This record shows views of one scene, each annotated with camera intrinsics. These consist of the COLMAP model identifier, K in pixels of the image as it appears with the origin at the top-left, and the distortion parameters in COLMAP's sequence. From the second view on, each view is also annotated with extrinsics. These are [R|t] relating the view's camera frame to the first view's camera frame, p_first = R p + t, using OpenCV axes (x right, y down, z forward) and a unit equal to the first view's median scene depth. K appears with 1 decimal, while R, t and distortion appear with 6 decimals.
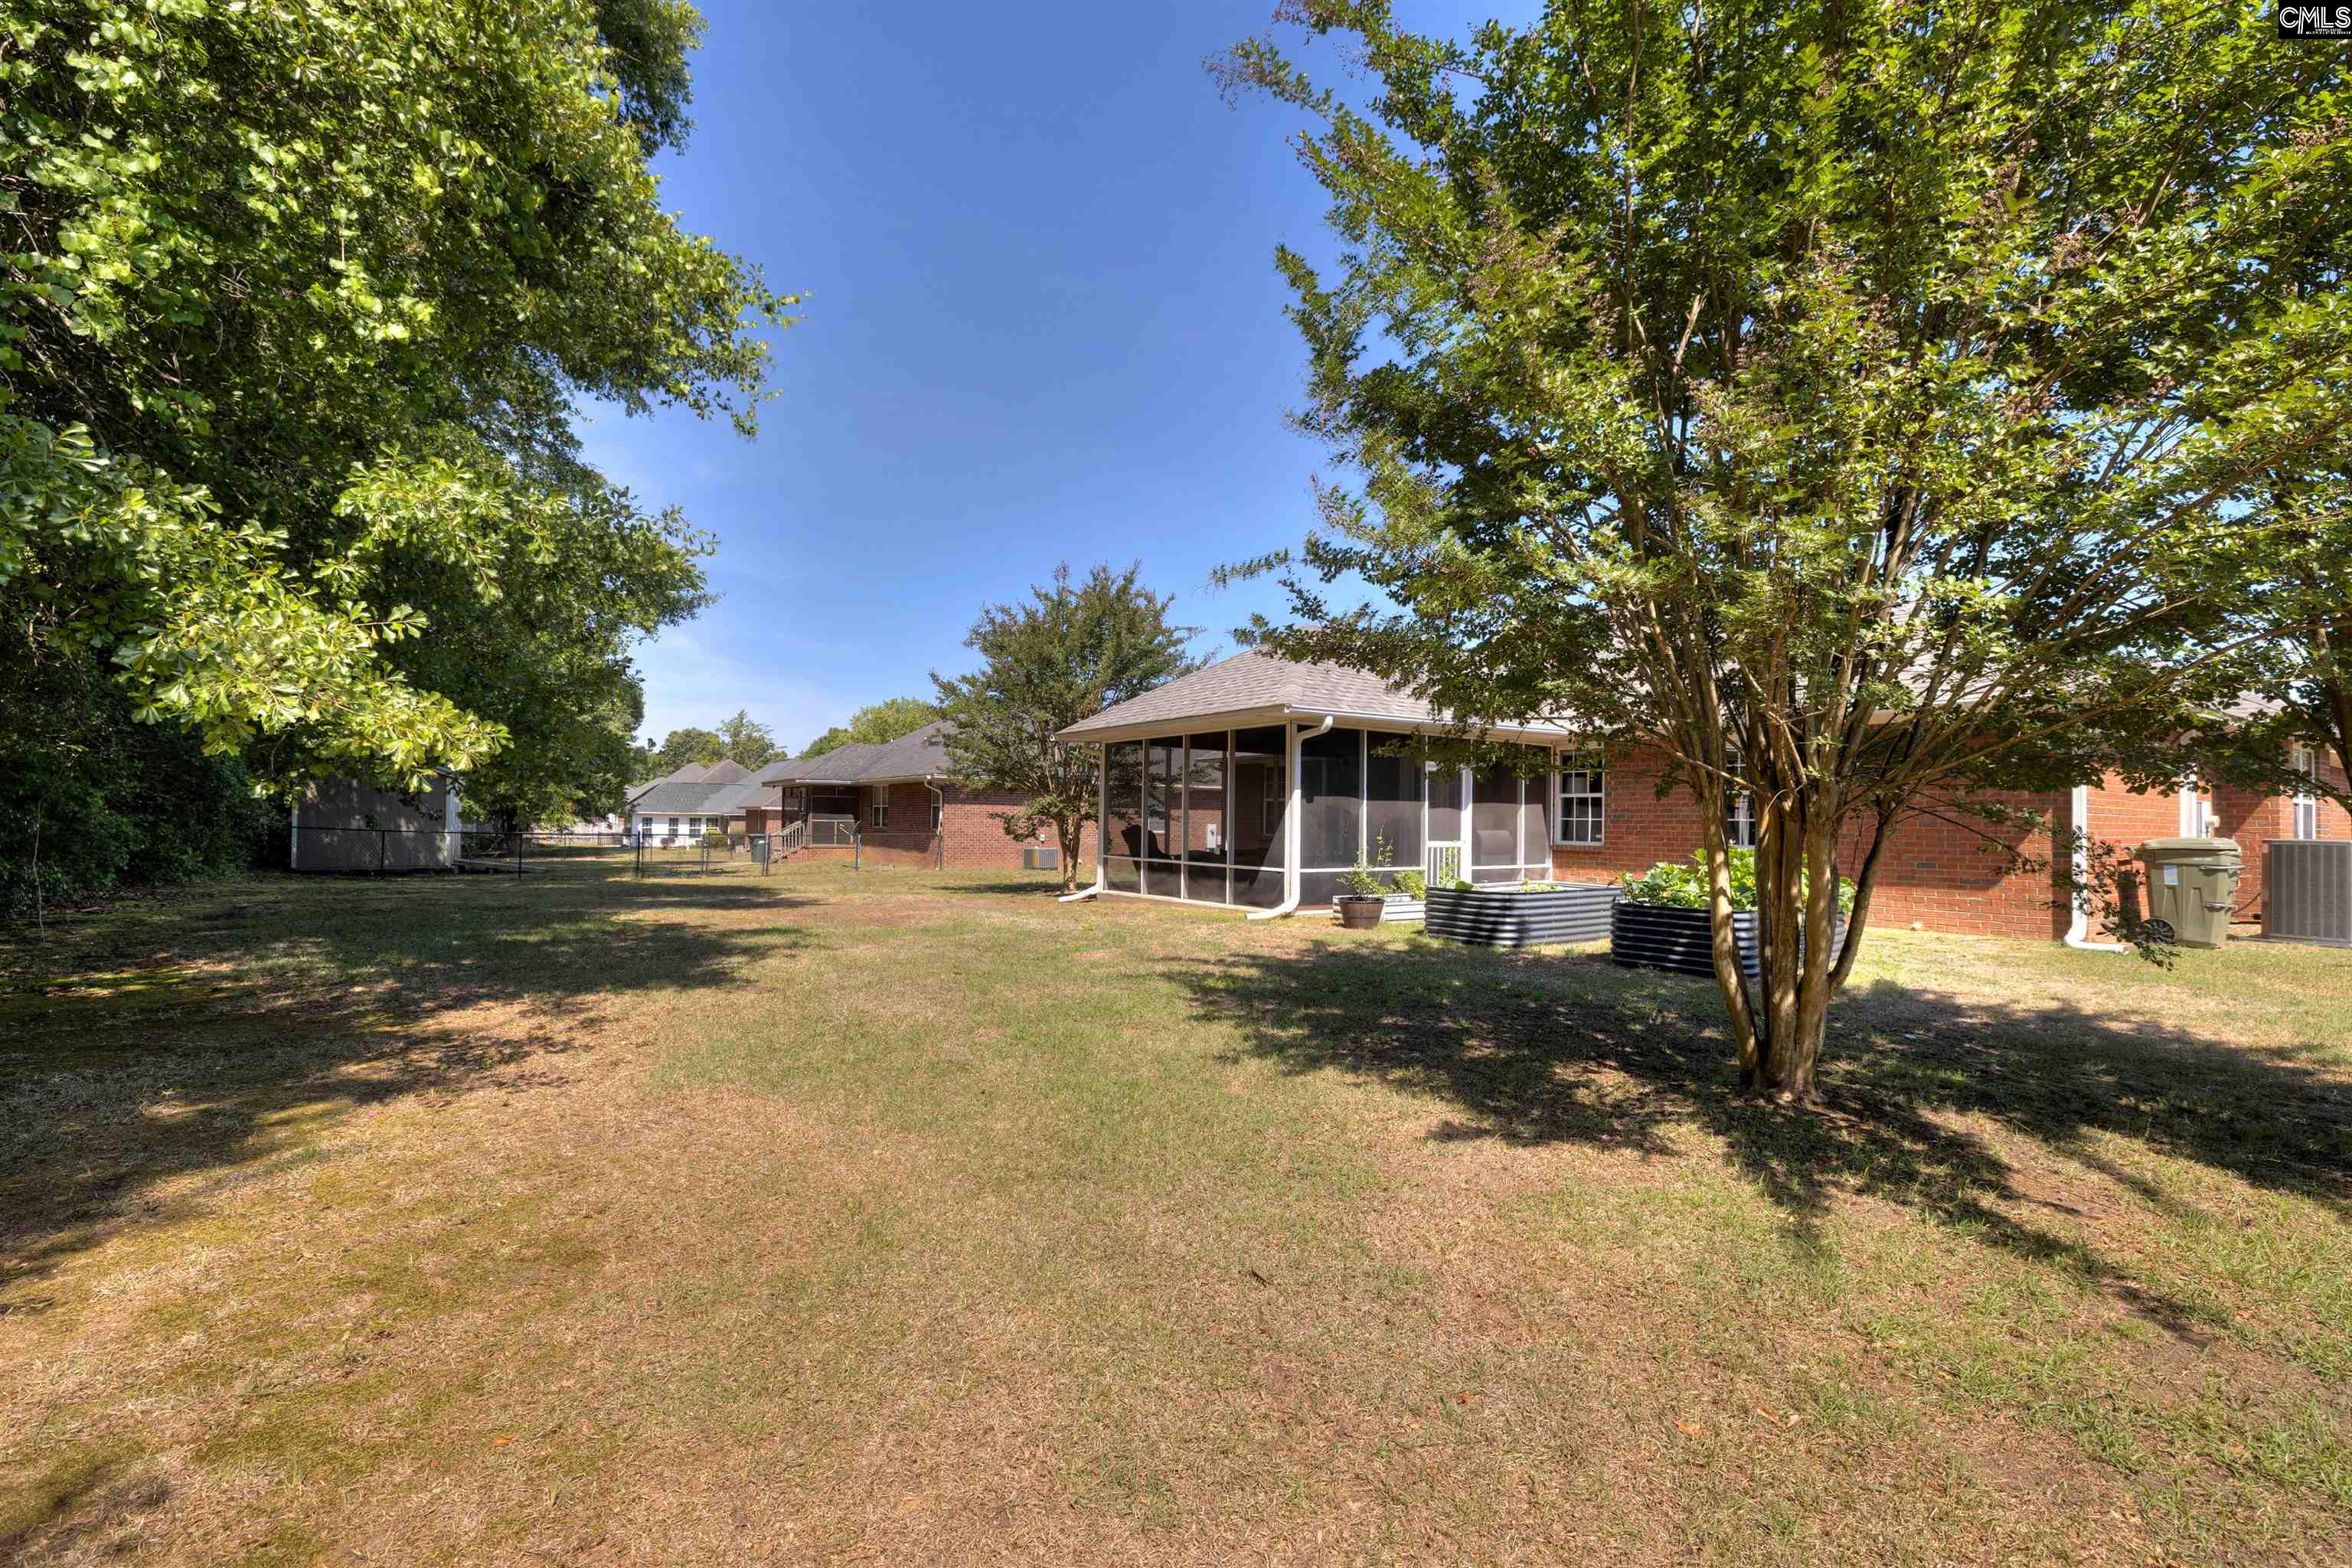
lens RADIAL K [[1053.4, 0, 1162.2], [0, 1053.4, 783.8], [0, 0, 1]] dist [-0.001836, 0.000165]
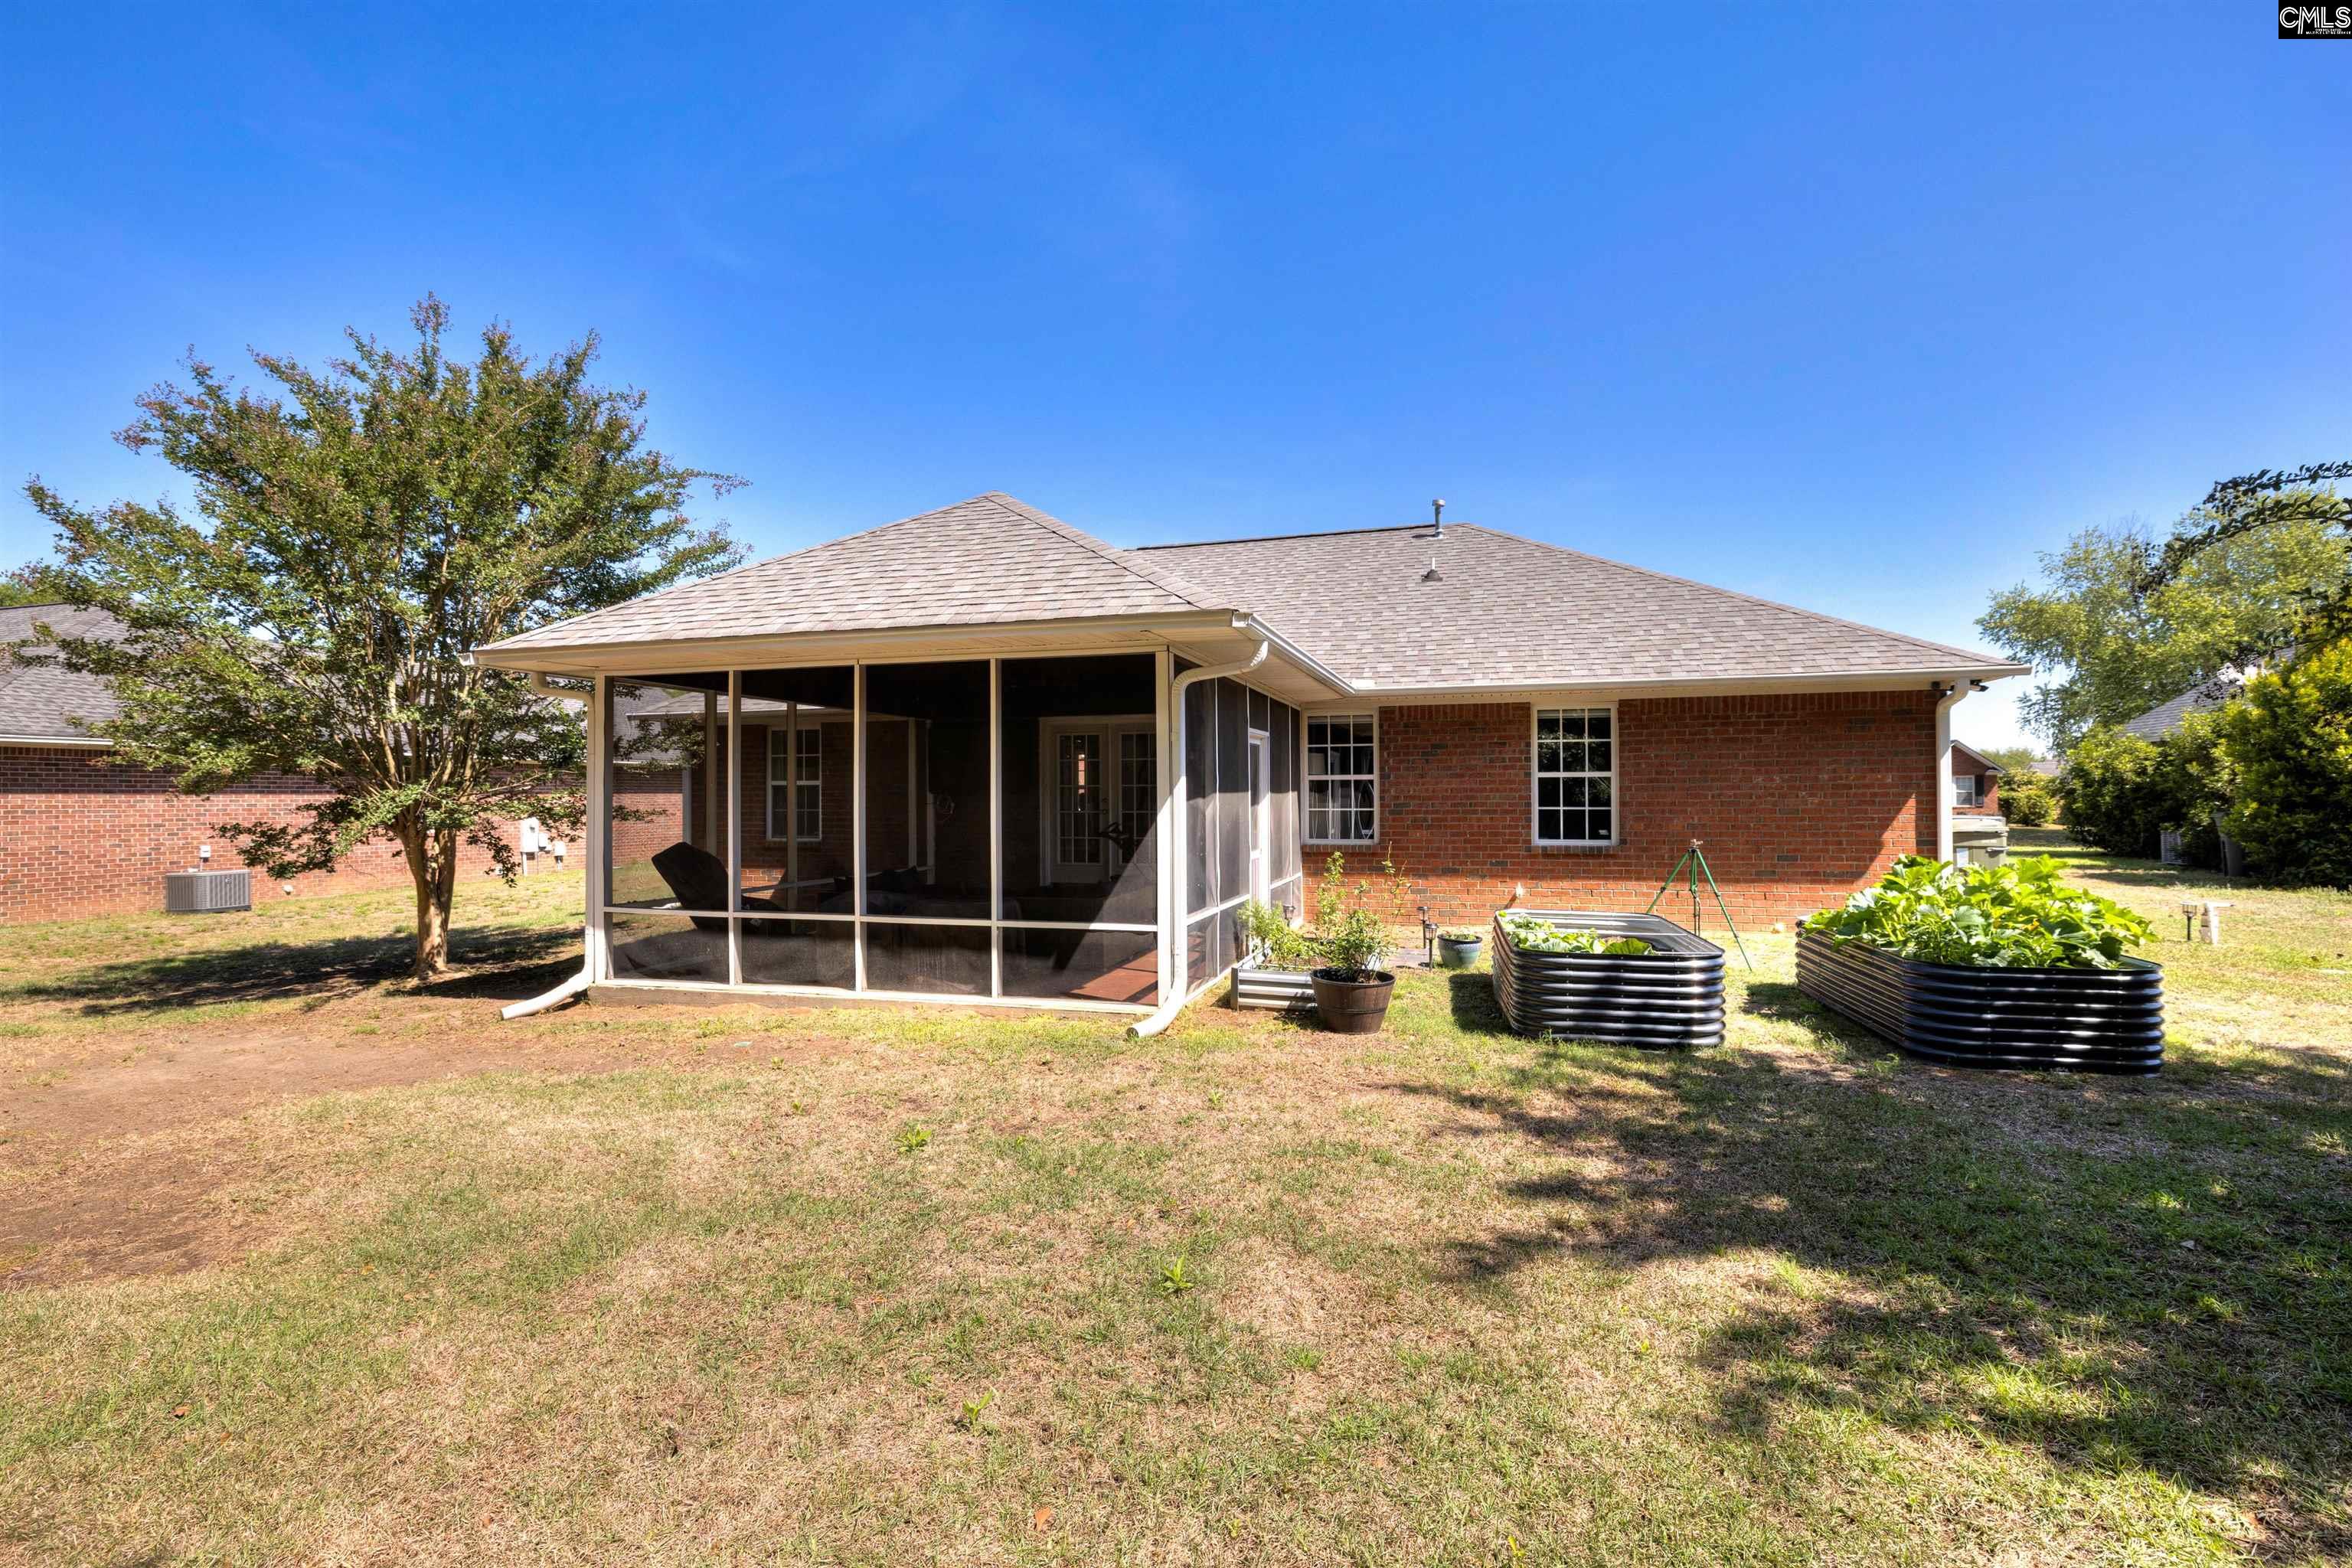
lens RADIAL K [[1098.4, 0, 1176.0], [0, 1098.4, 784.0], [0, 0, 1]] dist [-0.001456, -0.000161]
pose [[0.763395, -0.013032, 0.645800, -0.180832], [-0.005759, 0.999619, 0.026980, -0.004478], [-0.645906, -0.024316, 0.763029, 0.445781]]
